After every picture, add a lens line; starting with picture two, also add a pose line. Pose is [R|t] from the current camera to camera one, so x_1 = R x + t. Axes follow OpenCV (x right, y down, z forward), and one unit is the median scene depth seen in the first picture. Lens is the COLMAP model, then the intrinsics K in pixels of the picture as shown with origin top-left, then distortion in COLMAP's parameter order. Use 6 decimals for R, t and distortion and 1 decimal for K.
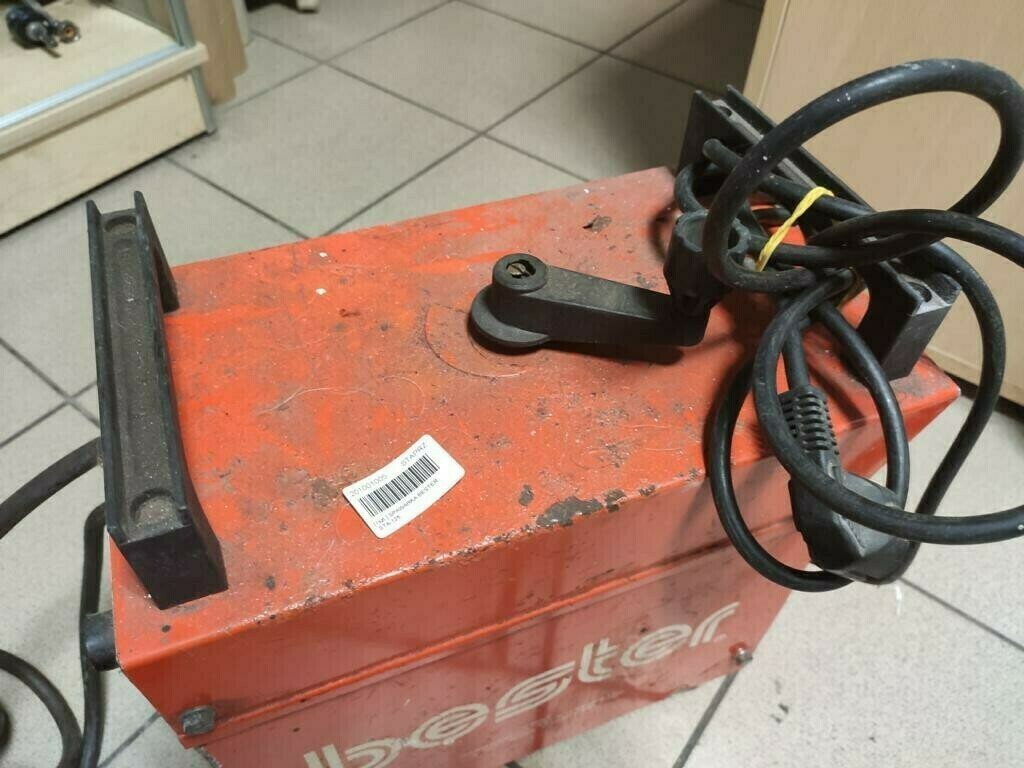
lens RADIAL K [[794.3, 0, 512.0], [0, 794.3, 384.0], [0, 0, 1]] dist [0.037458, -0.054502]
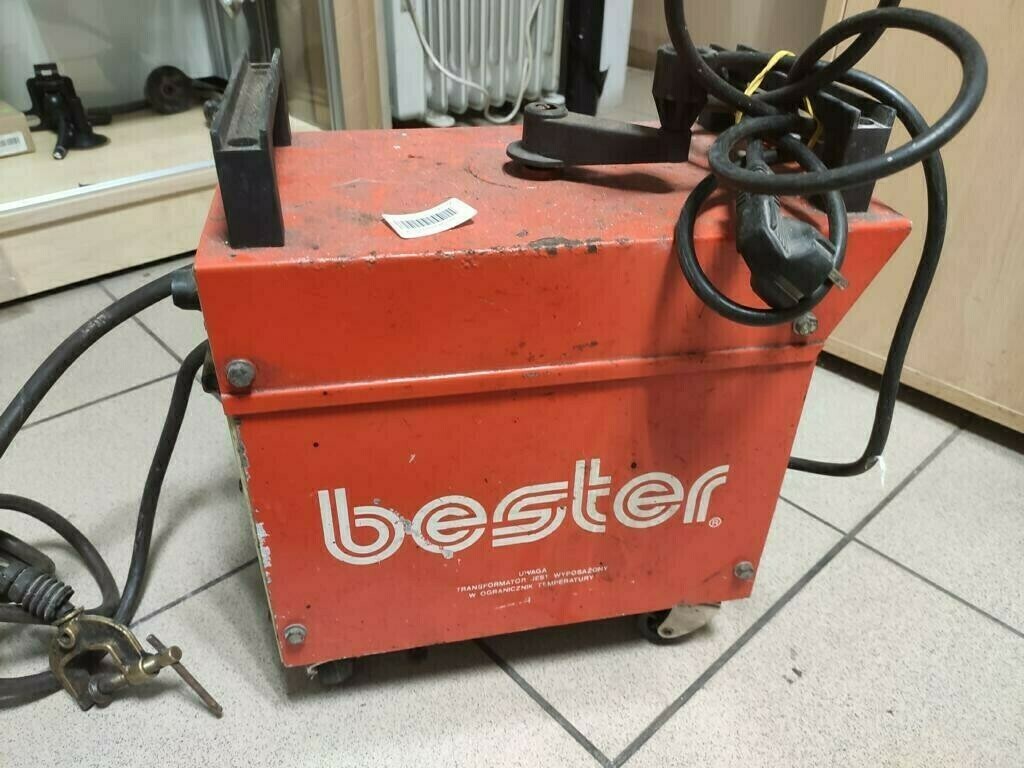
lens RADIAL K [[794.3, 0, 512.0], [0, 794.3, 384.0], [0, 0, 1]] dist [0.037458, -0.054502]
pose [[0.985899, 0.088277, -0.142160, 0.118889], [-0.122692, 0.959031, -0.255355, 0.411372], [0.113794, 0.269196, 0.956339, -0.079780]]
